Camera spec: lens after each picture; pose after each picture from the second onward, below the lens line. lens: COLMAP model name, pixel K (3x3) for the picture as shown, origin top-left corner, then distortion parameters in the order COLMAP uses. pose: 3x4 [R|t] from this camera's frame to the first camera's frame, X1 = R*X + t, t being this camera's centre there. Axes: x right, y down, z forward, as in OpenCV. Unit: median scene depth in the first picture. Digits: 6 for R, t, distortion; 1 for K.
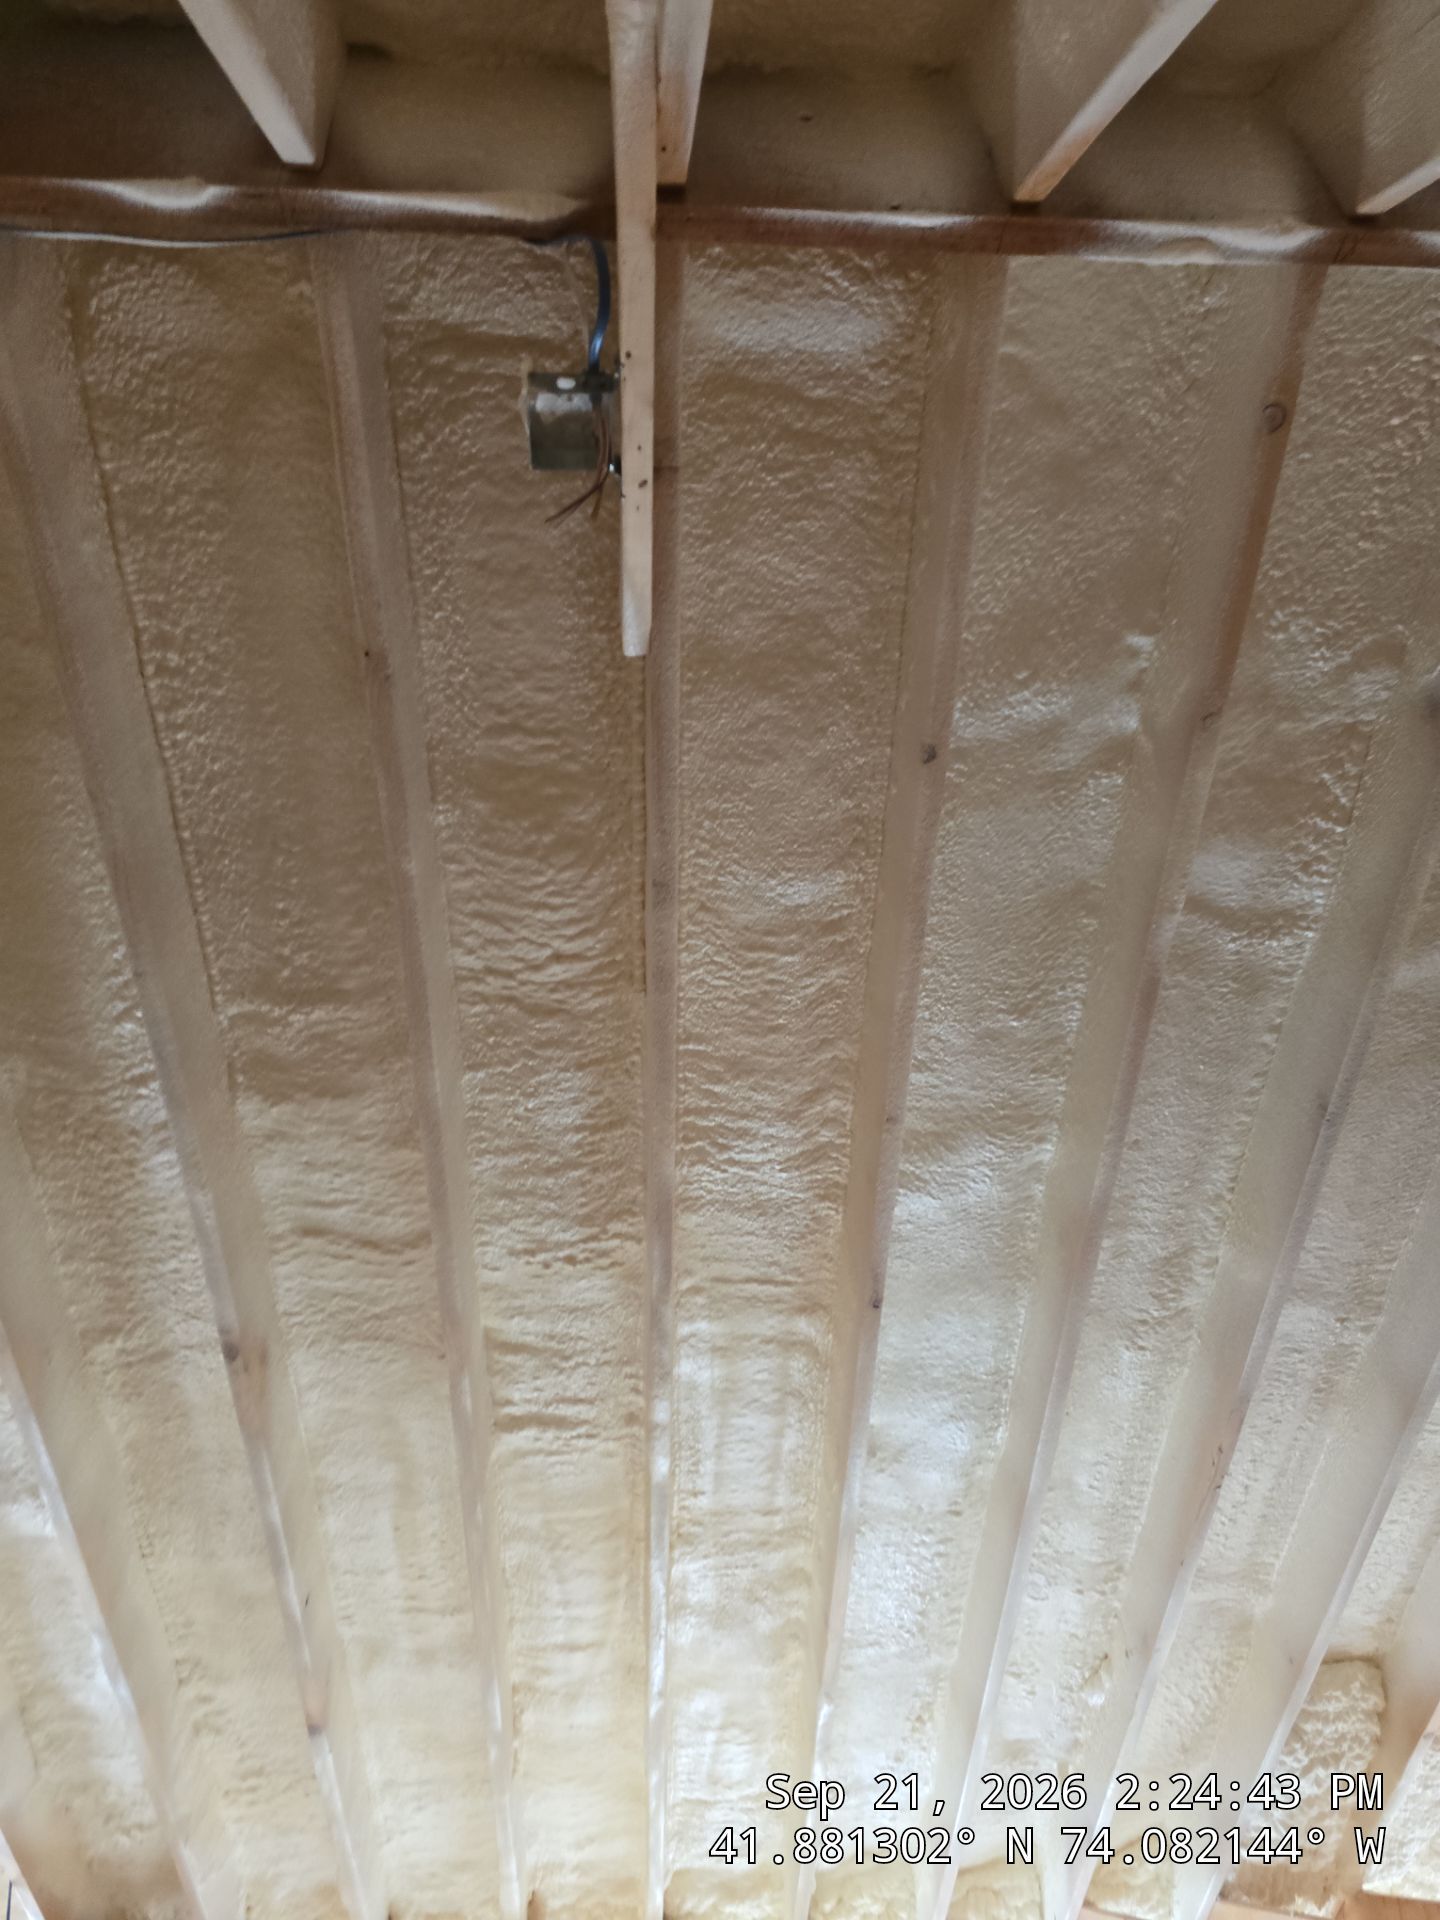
lens RADIAL K [[1289.4, 0, 720.0], [0, 1289.4, 960.0], [0, 0, 1]] dist [0.011653, 0.000709]
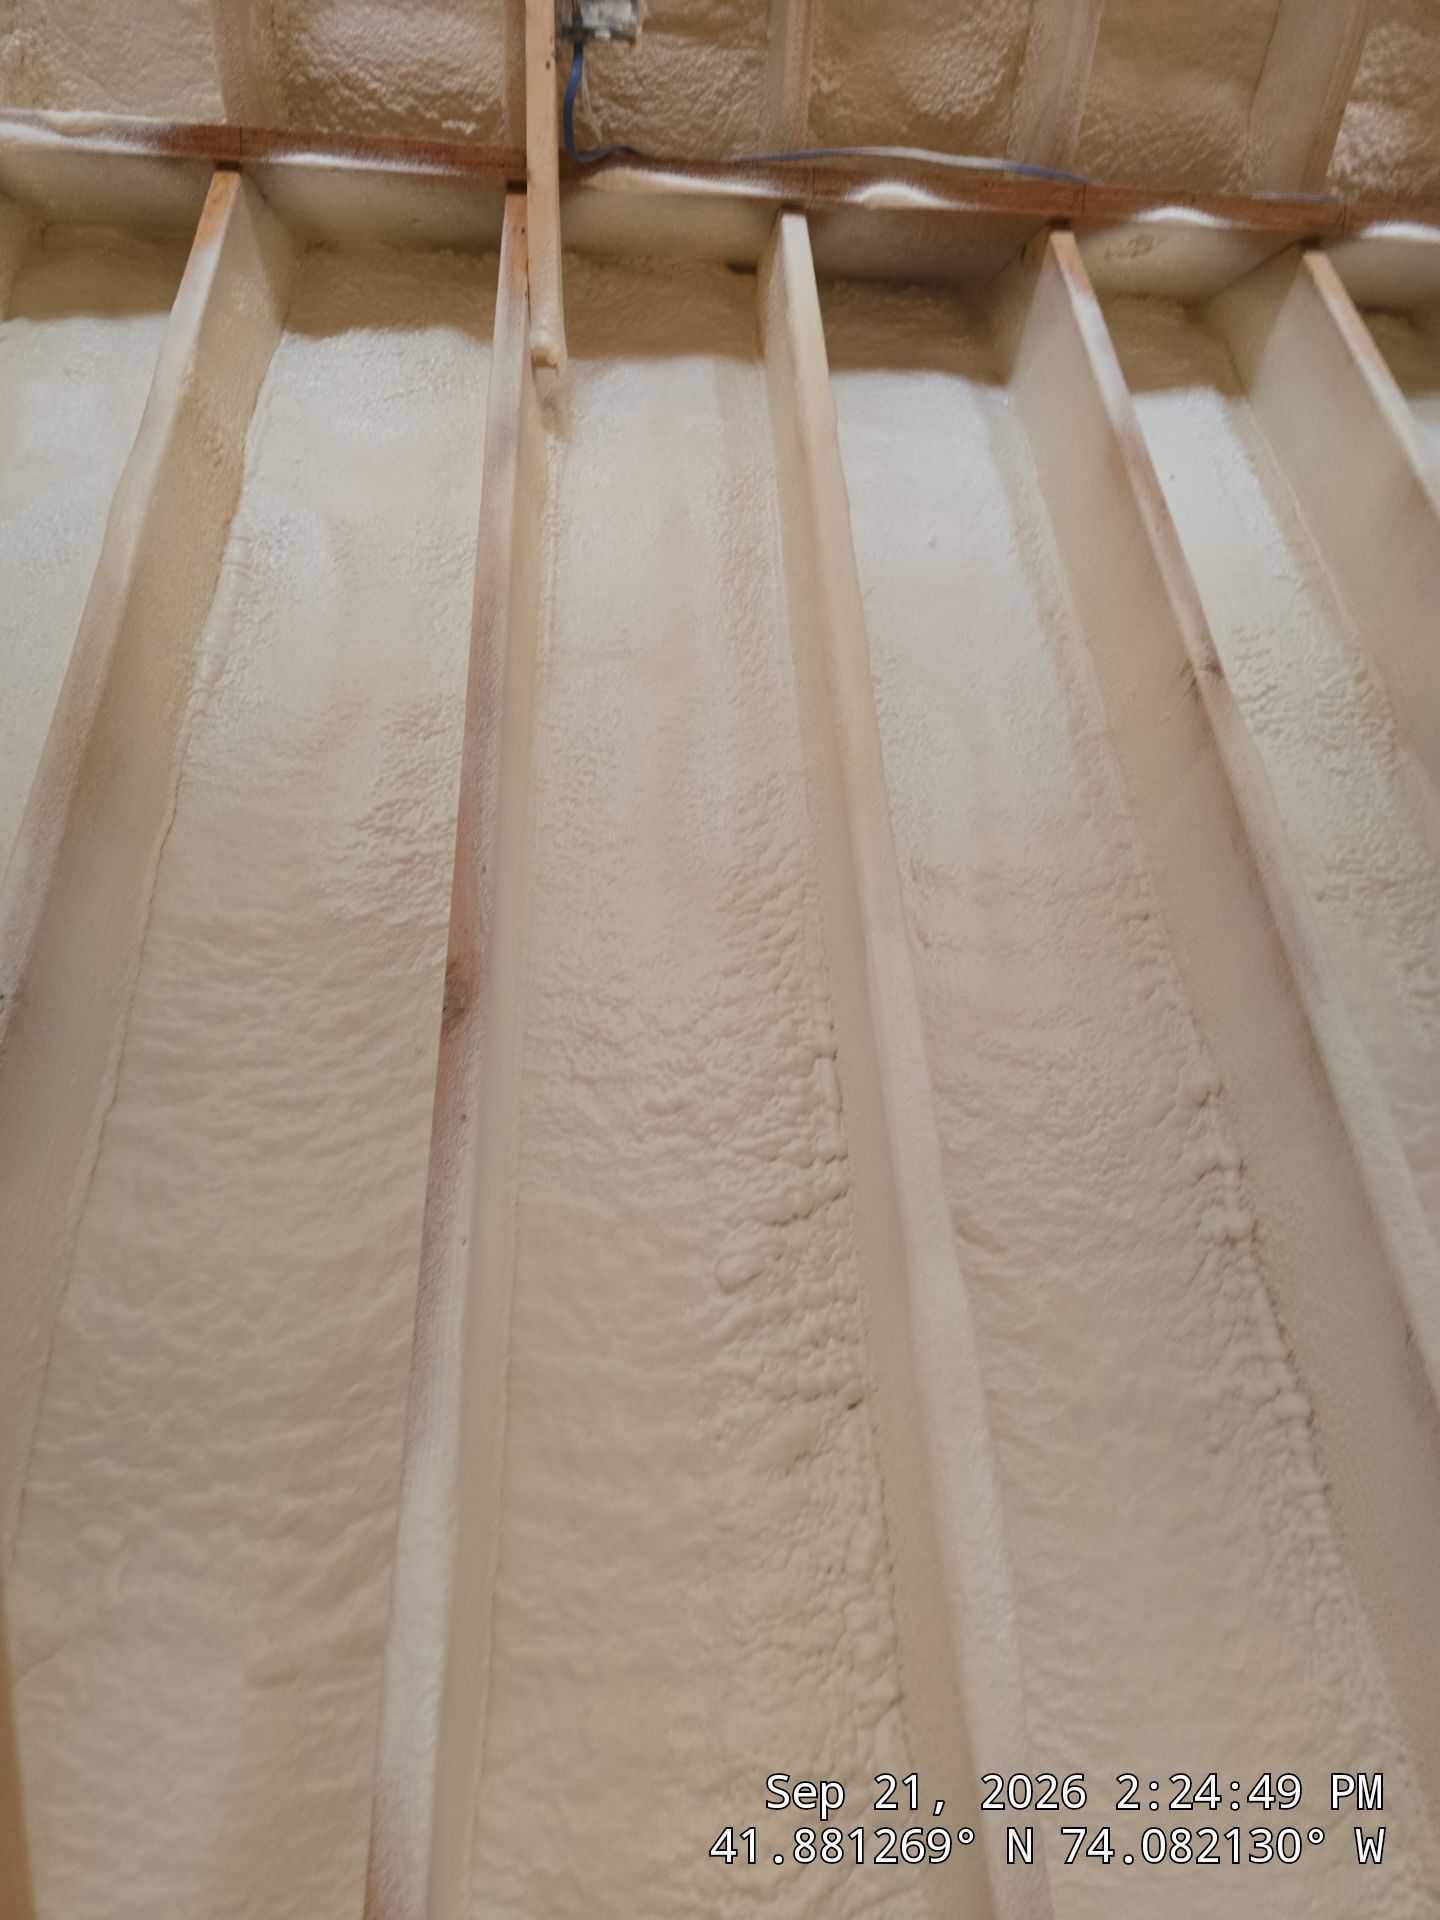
lens RADIAL K [[1289.4, 0, 720.0], [0, 1289.4, 960.0], [0, 0, 1]] dist [0.011653, 0.000709]
pose [[-0.989249, 0.059565, -0.133561, -0.016947], [0.105339, -0.343268, -0.933312, 0.327813], [-0.101440, -0.937347, 0.333303, -0.153681]]
